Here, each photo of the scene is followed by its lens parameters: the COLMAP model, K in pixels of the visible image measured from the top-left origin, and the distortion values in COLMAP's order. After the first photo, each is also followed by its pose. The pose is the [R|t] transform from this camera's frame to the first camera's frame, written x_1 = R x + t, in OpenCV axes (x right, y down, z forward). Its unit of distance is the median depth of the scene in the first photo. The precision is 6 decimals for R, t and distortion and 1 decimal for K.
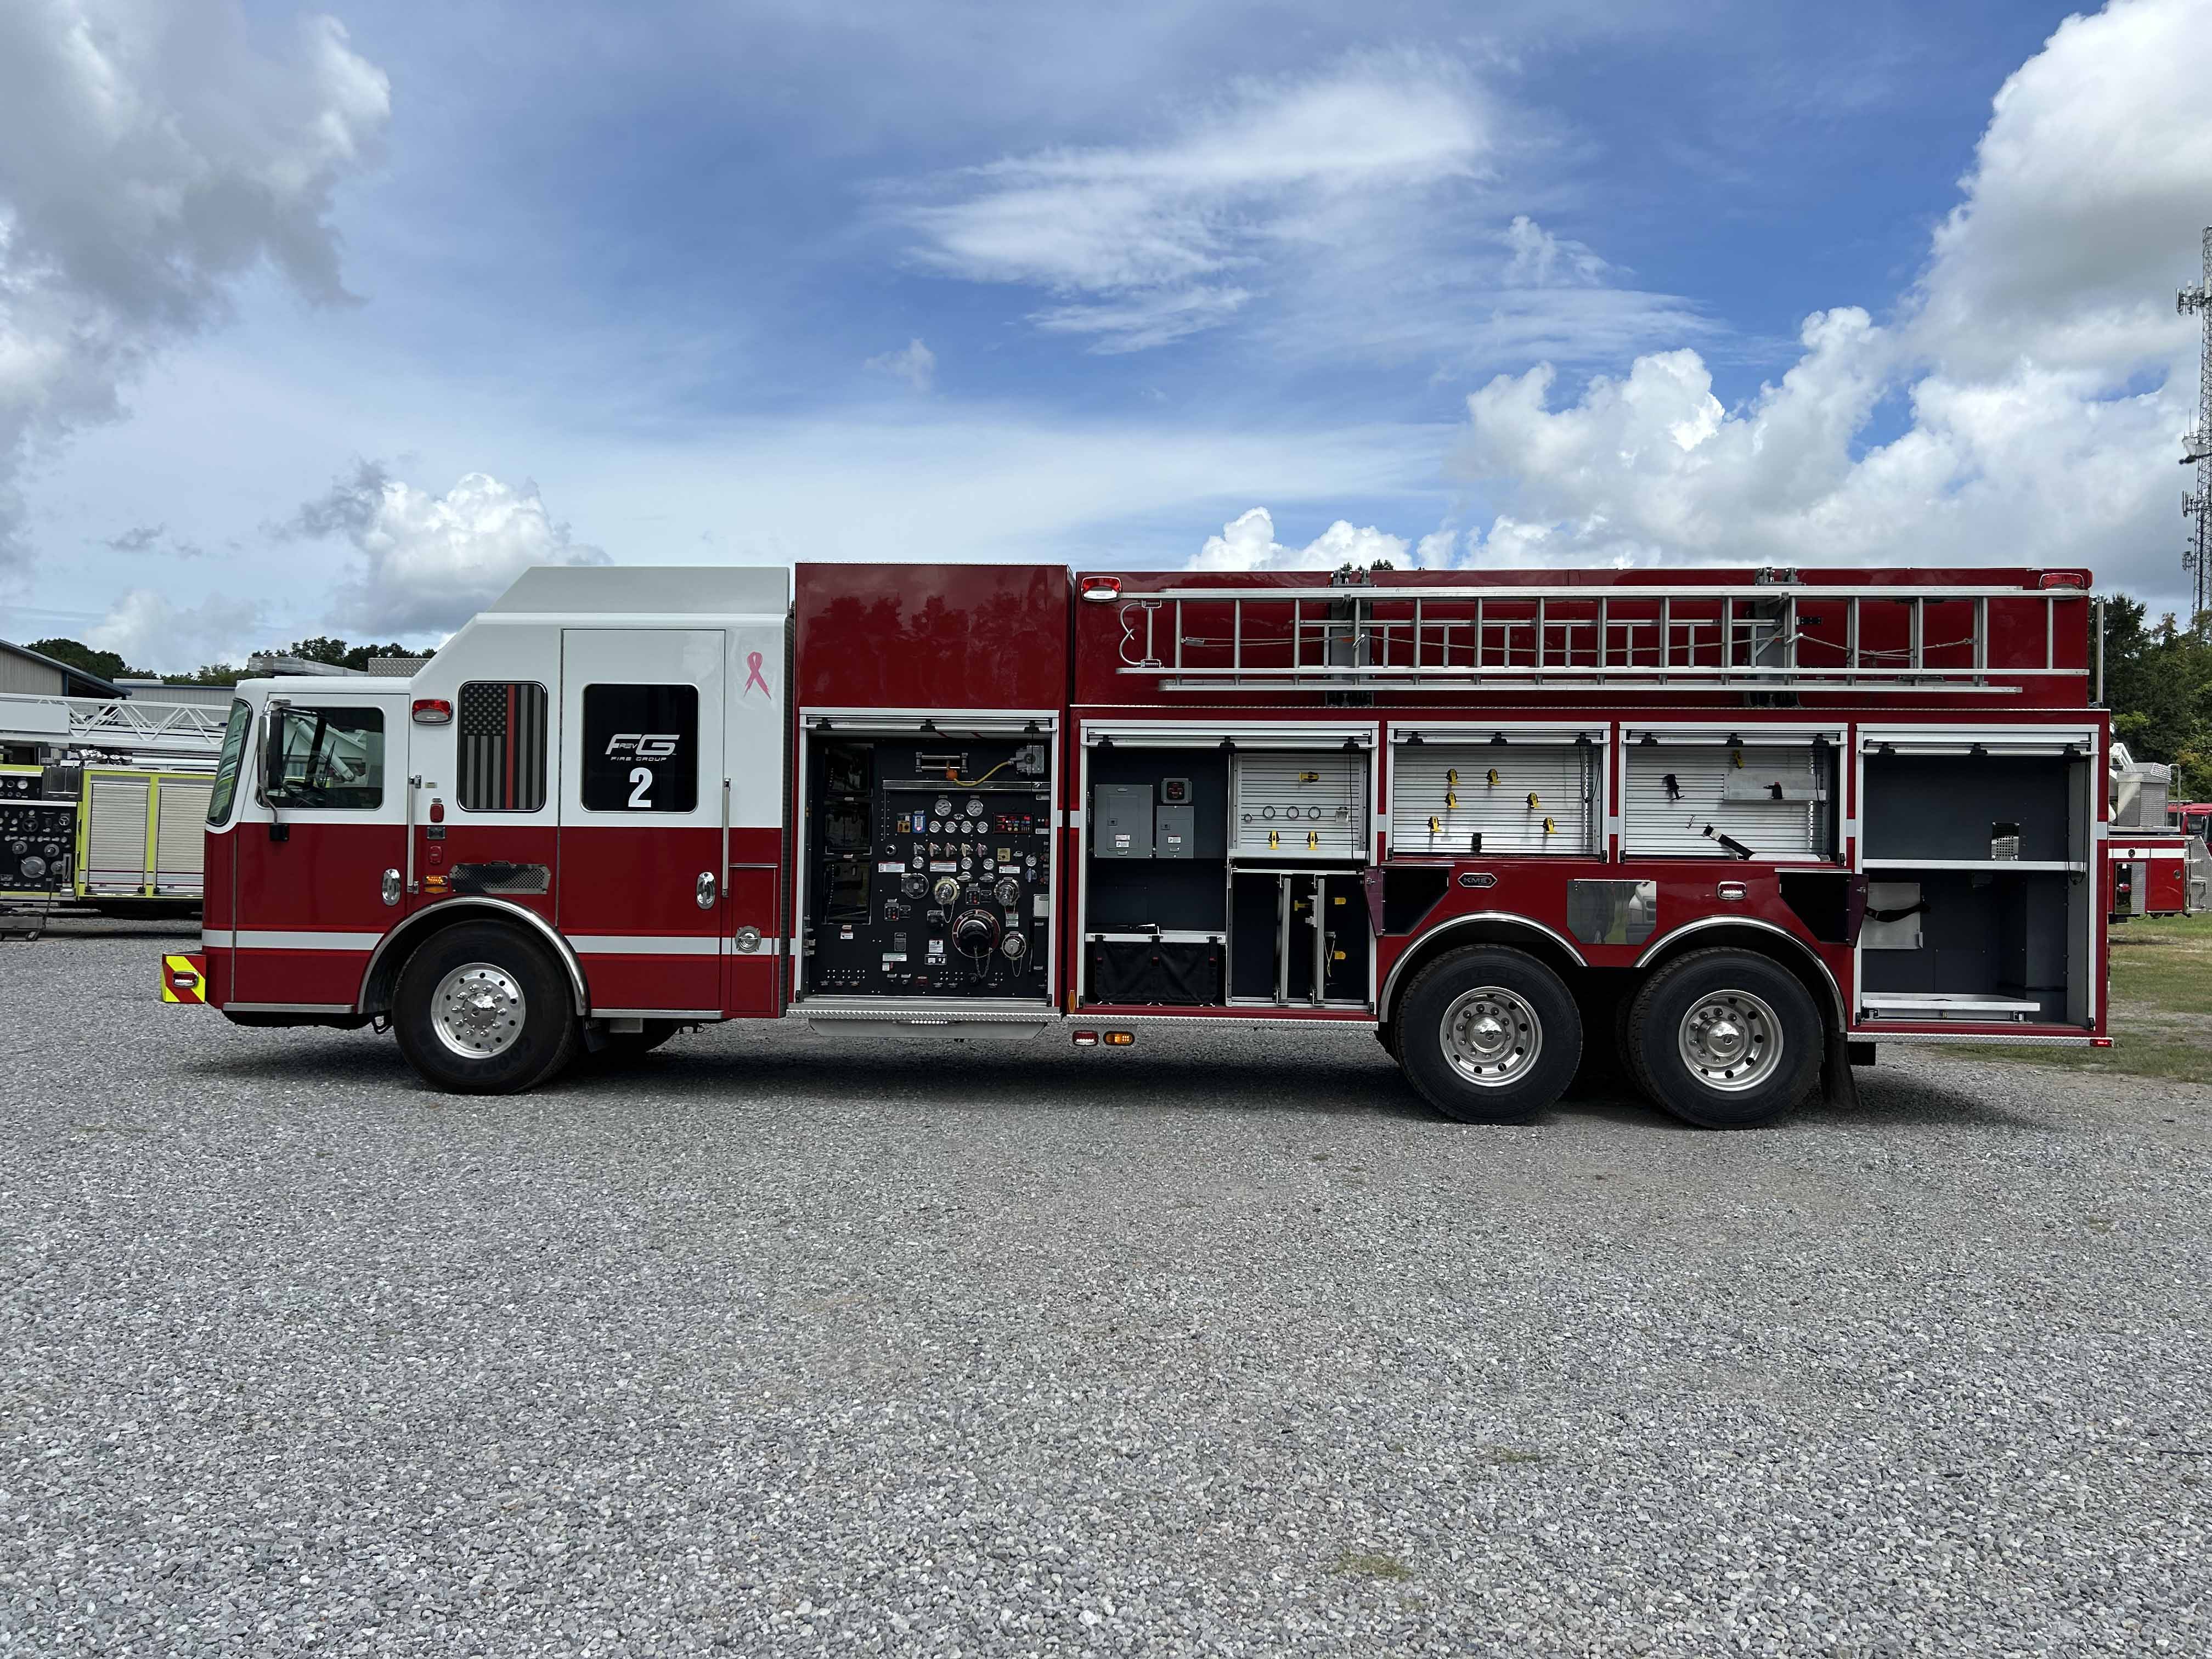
lens RADIAL K [[1695.6, 0, 1121.2], [0, 1695.6, 818.7], [0, 0, 1]] dist [0.060881, -0.078976]
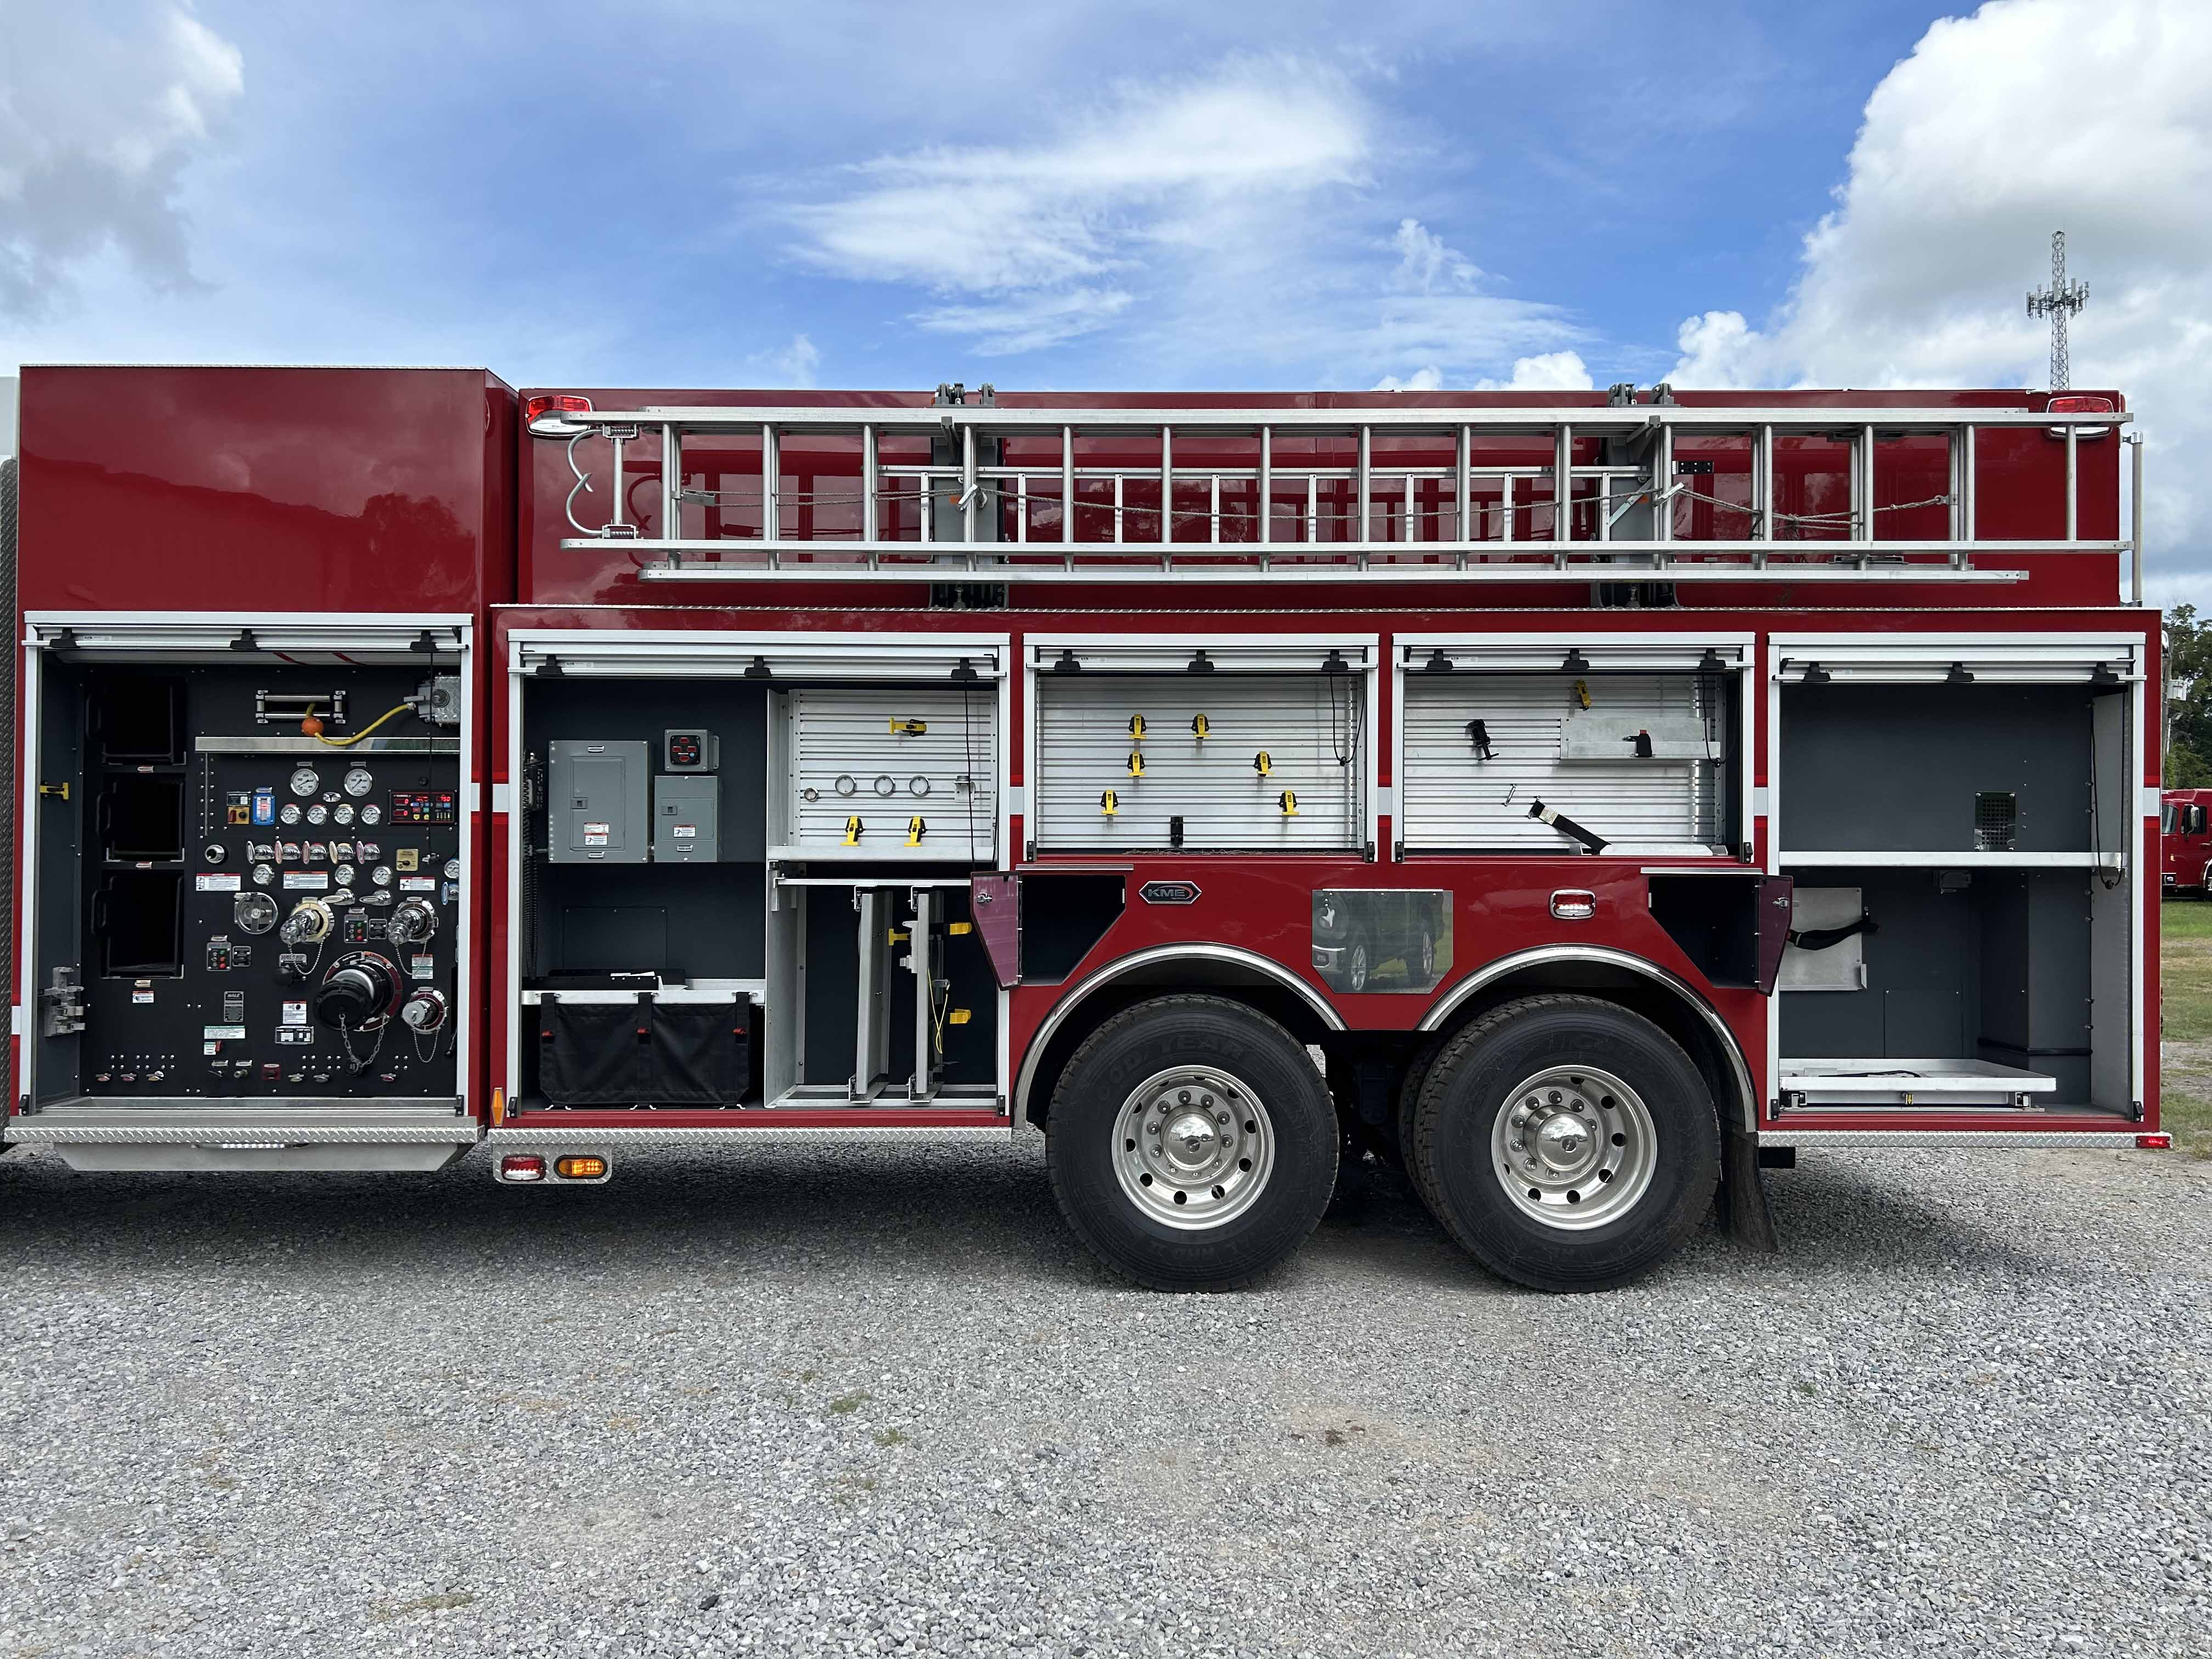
lens RADIAL K [[1695.6, 0, 1138.7], [0, 1695.6, 834.3], [0, 0, 1]] dist [0.060881, -0.078976]
pose [[0.997125, -0.009365, 0.075195, 0.148996], [0.008893, 0.999939, 0.006610, 0.010781], [-0.075252, -0.005923, 0.997147, 0.383230]]
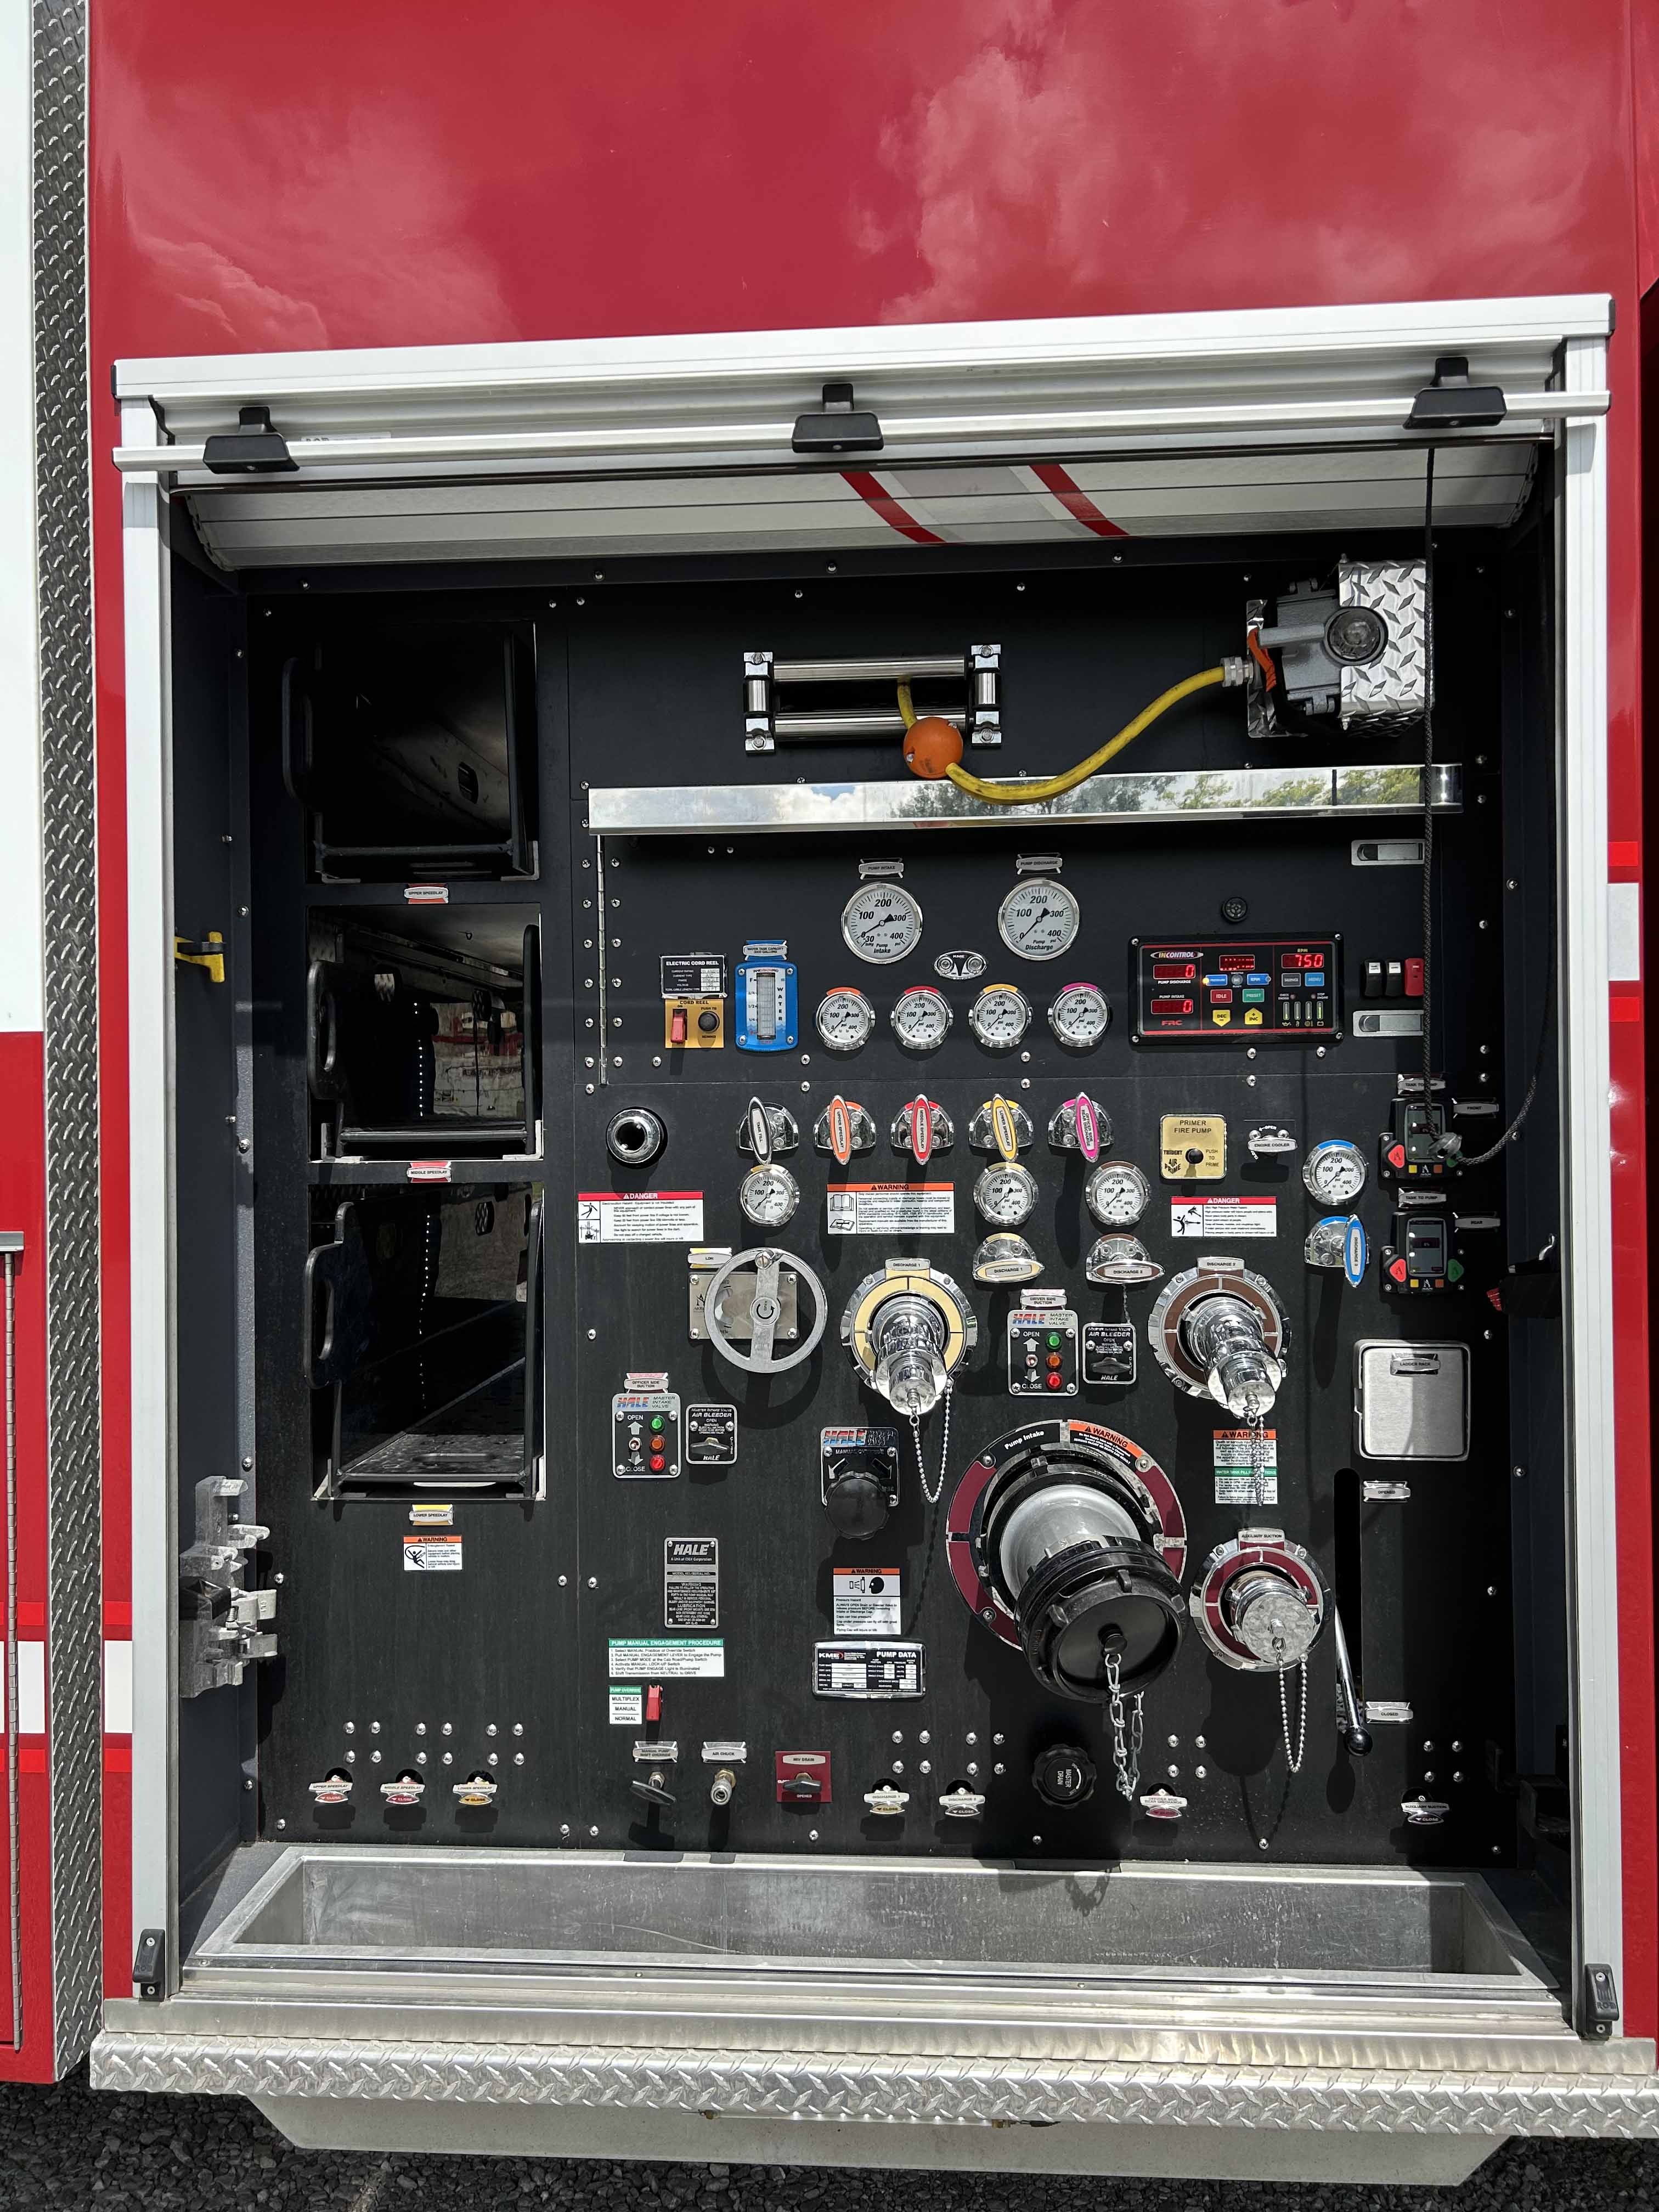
lens RADIAL K [[1695.6, 0, 809.4], [0, 1695.6, 1104.7], [0, 0, 1]] dist [0.060881, -0.078976]
pose [[0.999700, -0.023696, -0.006238, -0.116758], [0.023766, 0.999652, 0.011421, 0.013265], [0.005965, -0.011566, 0.999915, 0.820417]]
